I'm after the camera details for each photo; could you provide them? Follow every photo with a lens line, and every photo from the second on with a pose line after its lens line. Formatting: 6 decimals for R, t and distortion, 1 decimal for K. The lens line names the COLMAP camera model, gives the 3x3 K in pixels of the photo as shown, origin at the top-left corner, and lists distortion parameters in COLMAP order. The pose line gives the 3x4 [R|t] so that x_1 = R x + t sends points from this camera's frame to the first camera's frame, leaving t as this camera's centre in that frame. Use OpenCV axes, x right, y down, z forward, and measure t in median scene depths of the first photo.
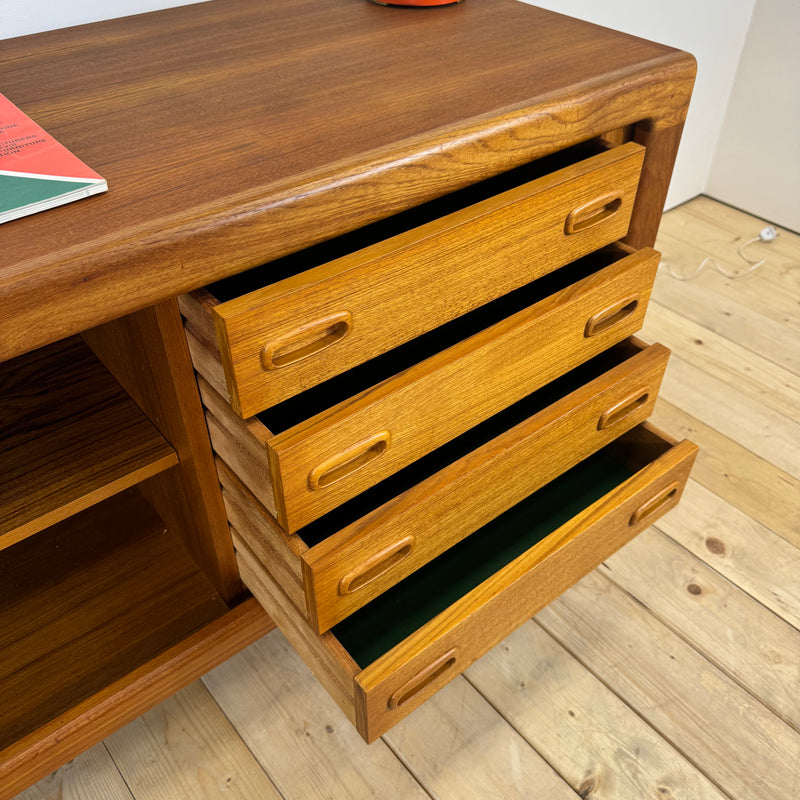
lens RADIAL K [[772.3, 0, 406.4], [0, 772.3, 401.5], [0, 0, 1]] dist [0.004469, -0.007165]
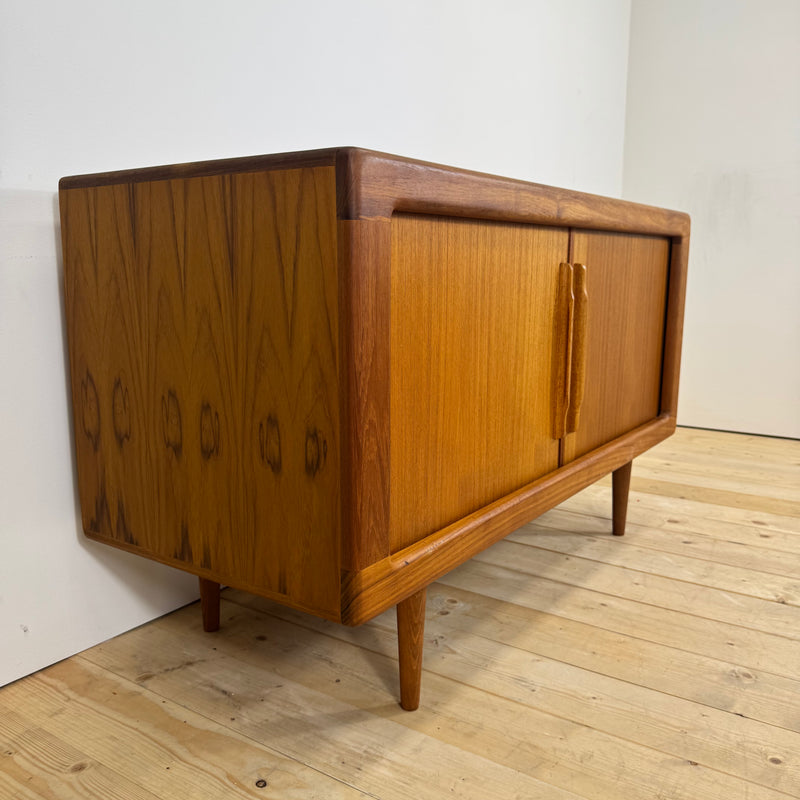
lens RADIAL K [[757.9, 0, 400.0], [0, 757.9, 400.0], [0, 0, 1]] dist [0.126887, -0.263699]
pose [[0.961788, -0.050244, 0.269147, -0.947142], [0.182070, 0.851543, -0.491655, 0.849419], [-0.204488, 0.521872, 0.828151, -0.309647]]
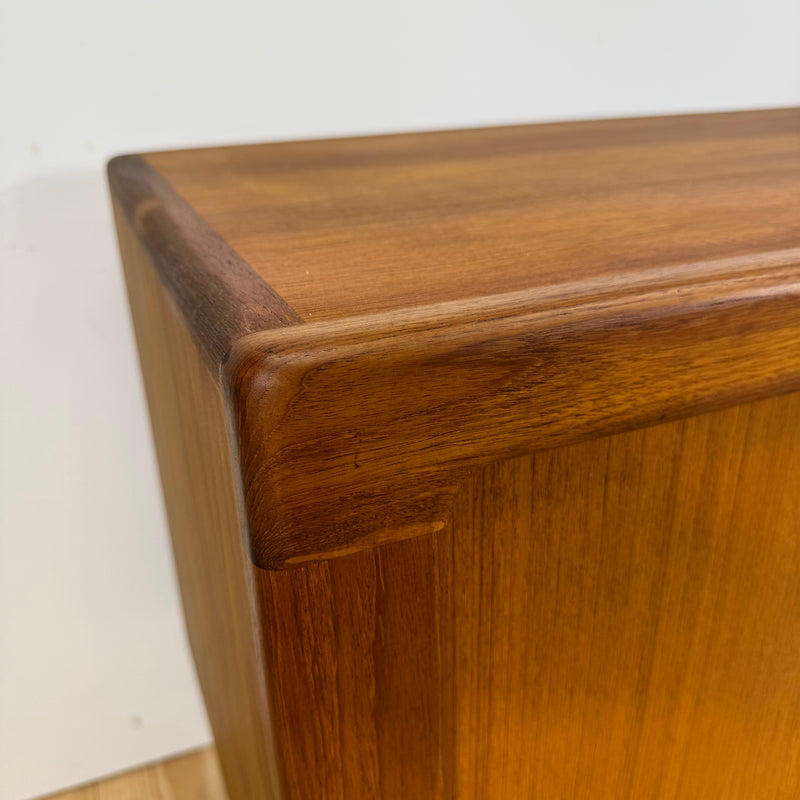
lens RADIAL K [[756.7, 0, 401.9], [0, 756.7, 401.8], [0, 0, 1]] dist [0.079995, -0.128977]
pose [[0.958496, 0.095746, -0.268549, -0.633704], [-0.166667, 0.952387, -0.255305, 0.224568], [0.231318, 0.289467, 0.928817, 0.070194]]
